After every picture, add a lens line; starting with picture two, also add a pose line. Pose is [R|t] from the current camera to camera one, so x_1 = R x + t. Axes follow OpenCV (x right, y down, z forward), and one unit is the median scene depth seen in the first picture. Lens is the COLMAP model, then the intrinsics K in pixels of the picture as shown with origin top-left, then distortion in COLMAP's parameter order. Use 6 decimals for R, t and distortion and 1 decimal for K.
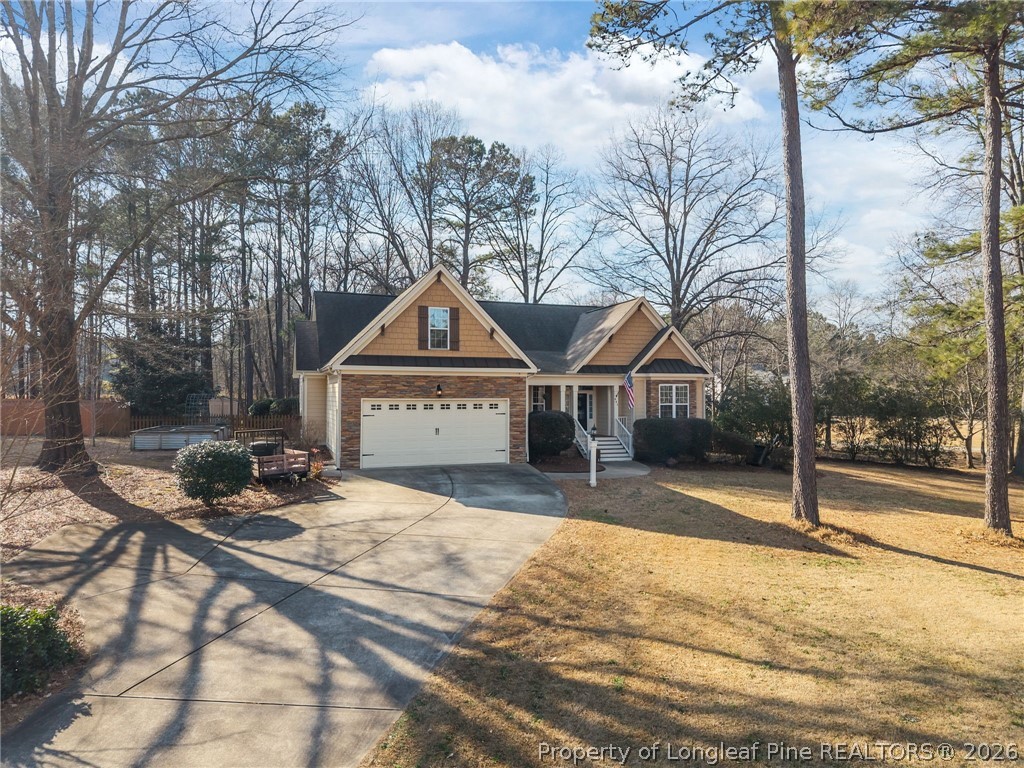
lens RADIAL K [[690.1, 0, 512.0], [0, 690.1, 384.0], [0, 0, 1]] dist [0.009345, -0.000439]
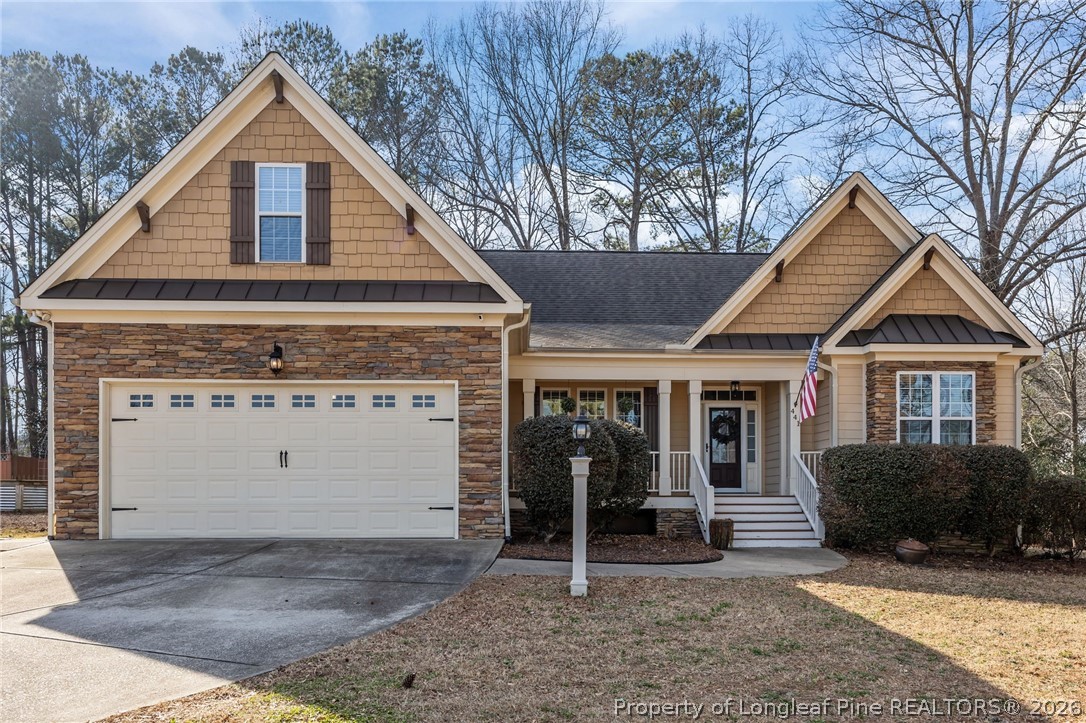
lens RADIAL K [[848.3, 0, 546.2], [0, 848.3, 504.5], [0, 0, 1]] dist [-0.022990, 0.001025]
pose [[0.954920, -0.000109, -0.296865, 0.197570], [0.006319, 0.999781, 0.019960, 0.086038], [0.296798, -0.020936, 0.954711, 0.539138]]
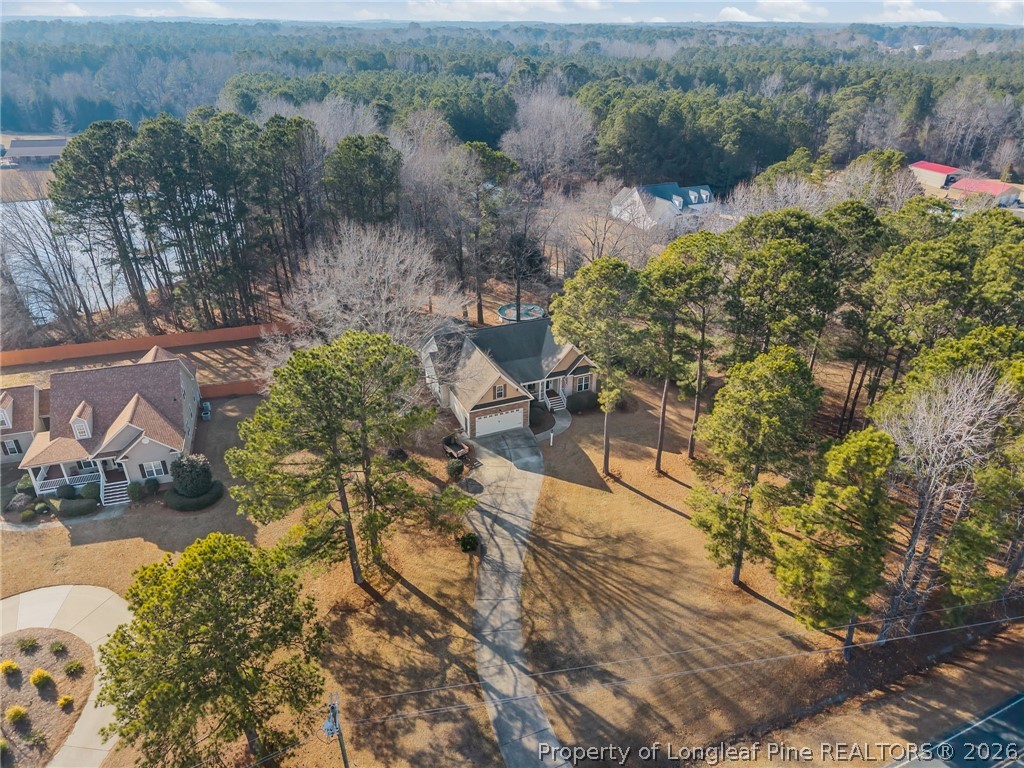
lens RADIAL K [[628.9, 0, 512.0], [0, 628.9, 384.0], [0, 0, 1]] dist [0.005500, 0.000059]
pose [[0.997987, -0.024473, 0.058499, -0.204152], [-0.006692, 0.876725, 0.480945, -1.346080], [-0.063058, -0.480369, 0.874797, -1.263542]]
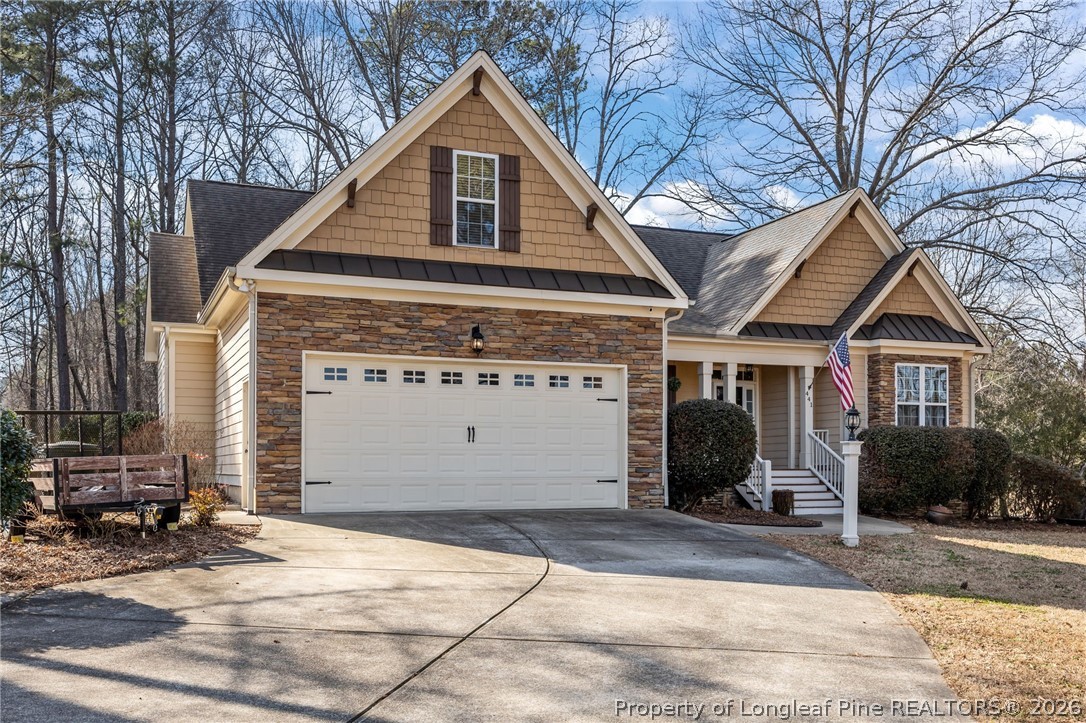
lens RADIAL K [[1070.7, 0, 540.6], [0, 1070.7, 471.5], [0, 0, 1]] dist [-0.051831, -0.001582]
pose [[0.998820, -0.002065, 0.048525, -0.095734], [0.001309, 0.999877, 0.015606, 0.080808], [-0.048551, -0.015524, 0.998700, 0.305269]]
